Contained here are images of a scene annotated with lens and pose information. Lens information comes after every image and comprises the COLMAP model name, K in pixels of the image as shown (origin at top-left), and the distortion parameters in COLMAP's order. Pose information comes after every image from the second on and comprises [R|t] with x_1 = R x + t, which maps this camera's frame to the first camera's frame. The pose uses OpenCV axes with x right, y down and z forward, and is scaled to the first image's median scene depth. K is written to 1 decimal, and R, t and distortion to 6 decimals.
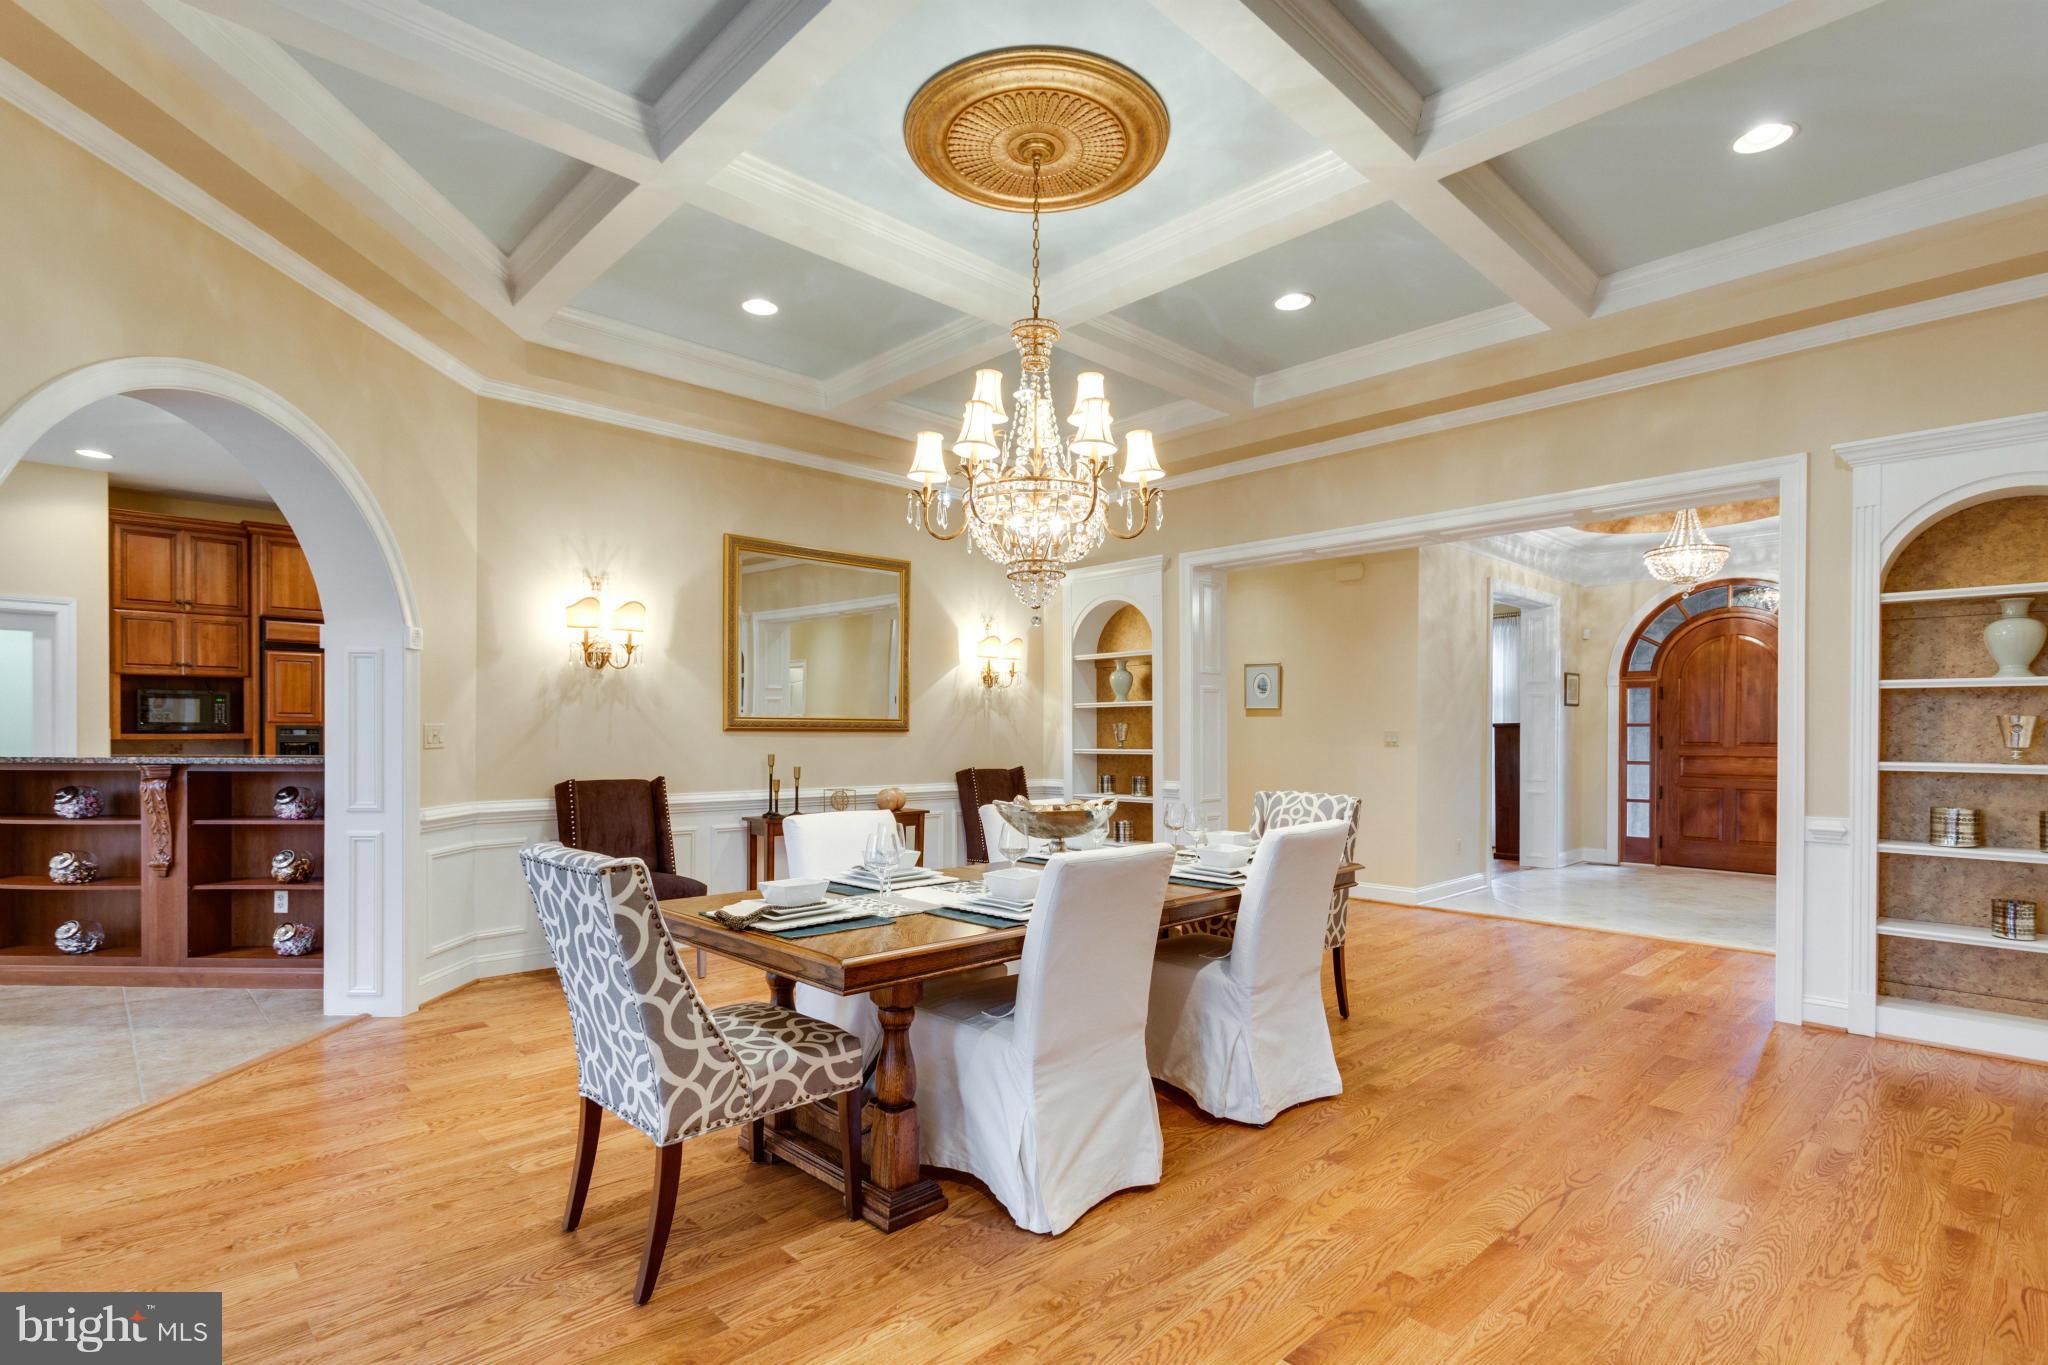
lens RADIAL K [[981.1, 0, 1008.8], [0, 981.1, 736.6], [0, 0, 1]] dist [-0.005673, 0.000386]
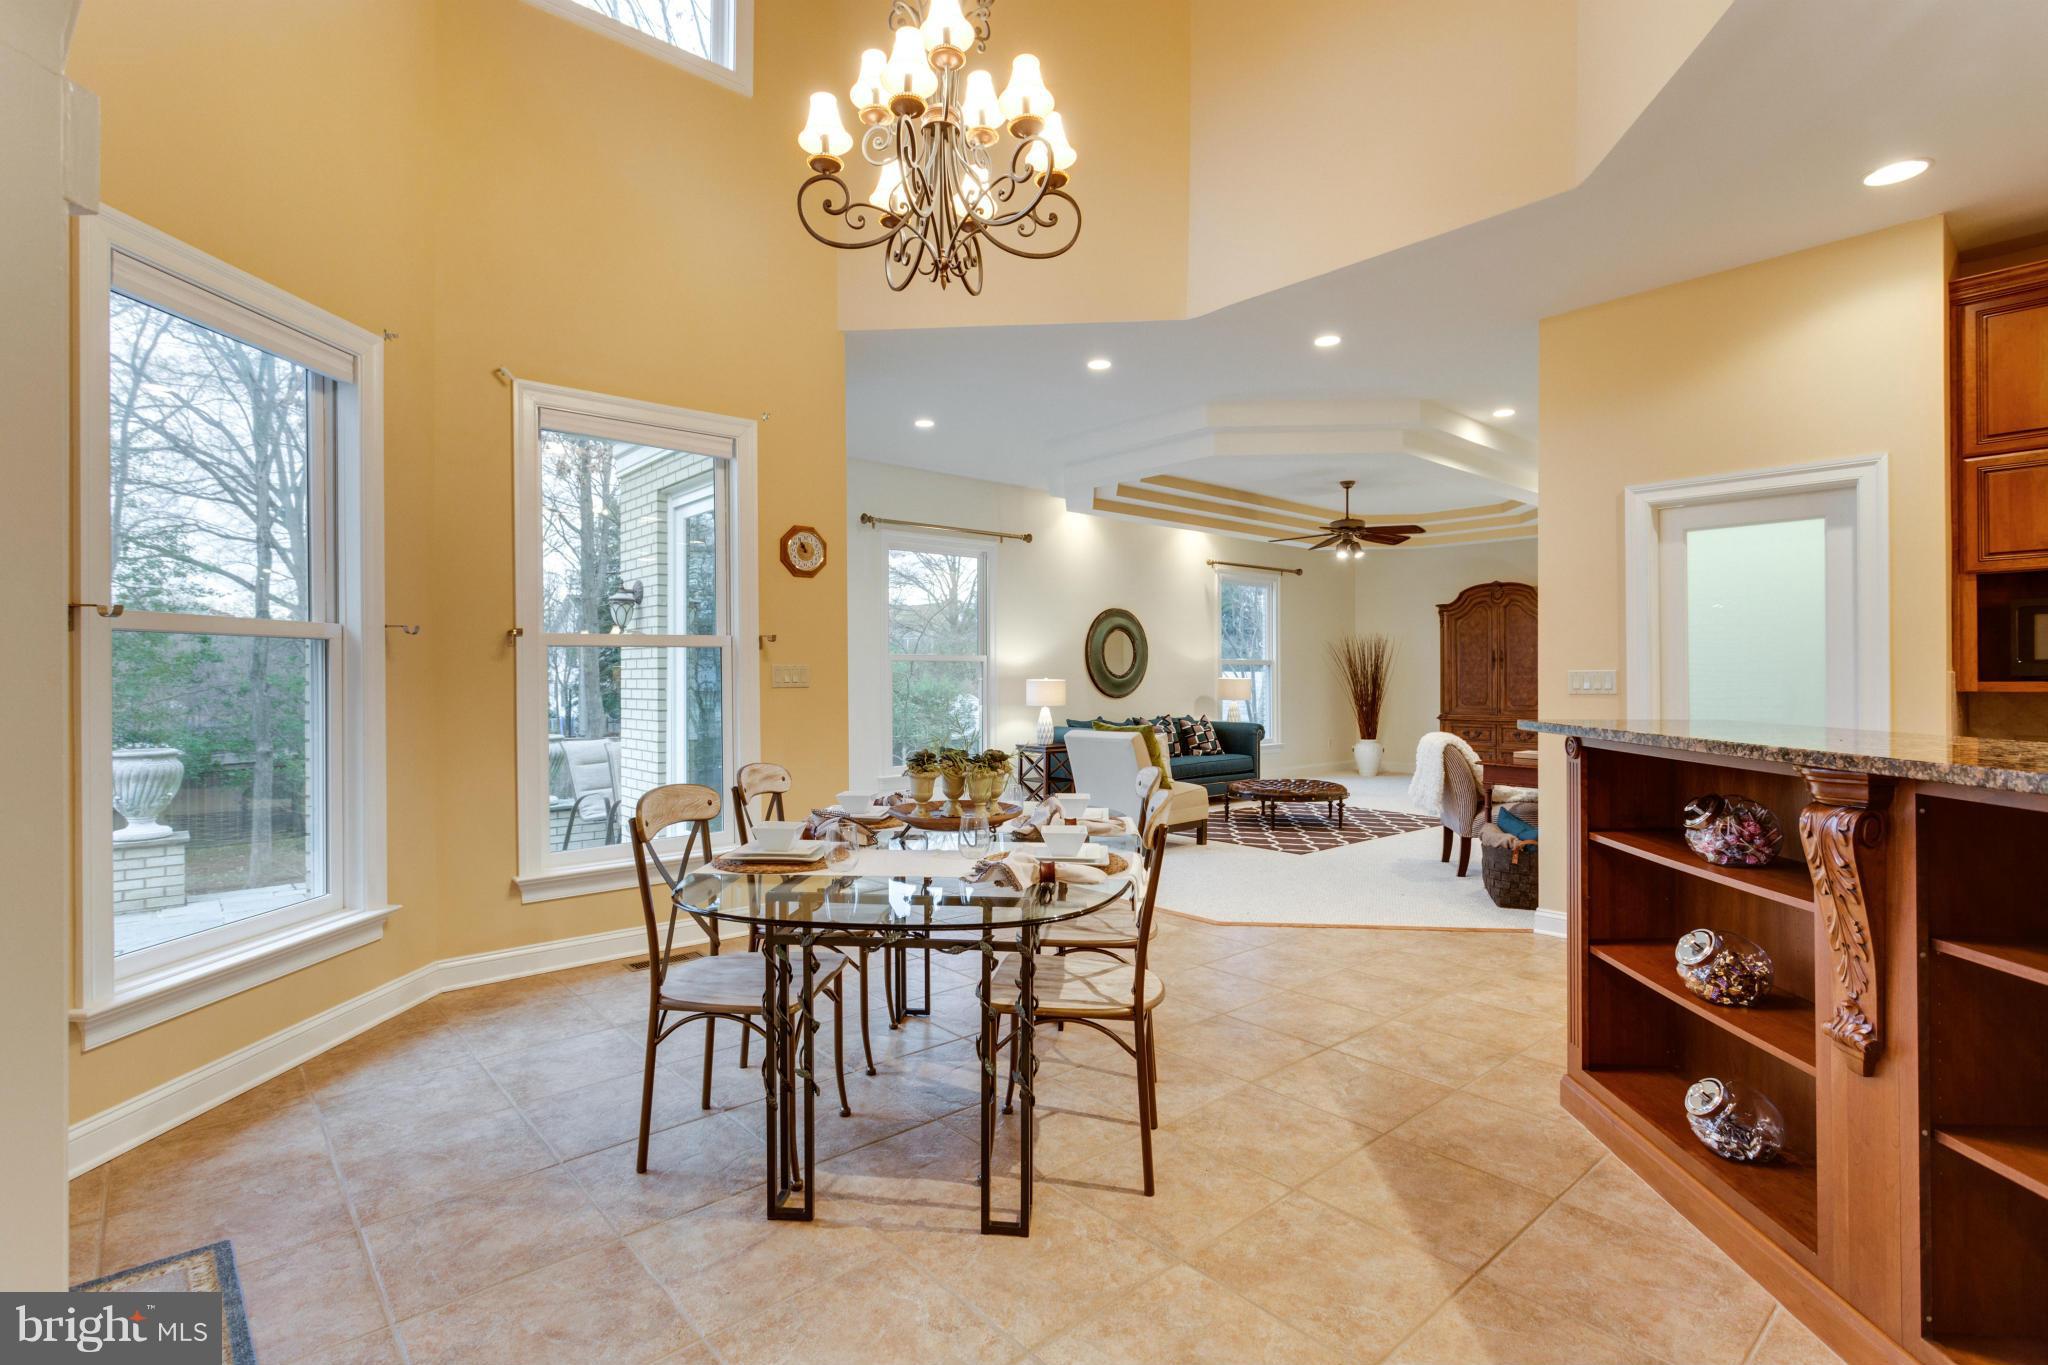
lens RADIAL K [[981.1, 0, 1021.0], [0, 981.1, 685.5], [0, 0, 1]] dist [-0.005673, 0.000386]
pose [[-0.038589, 0.001529, -0.999254, -0.475631], [-0.000137, 0.999999, 0.001535, -0.002038], [0.999255, 0.000196, -0.038589, 0.682480]]
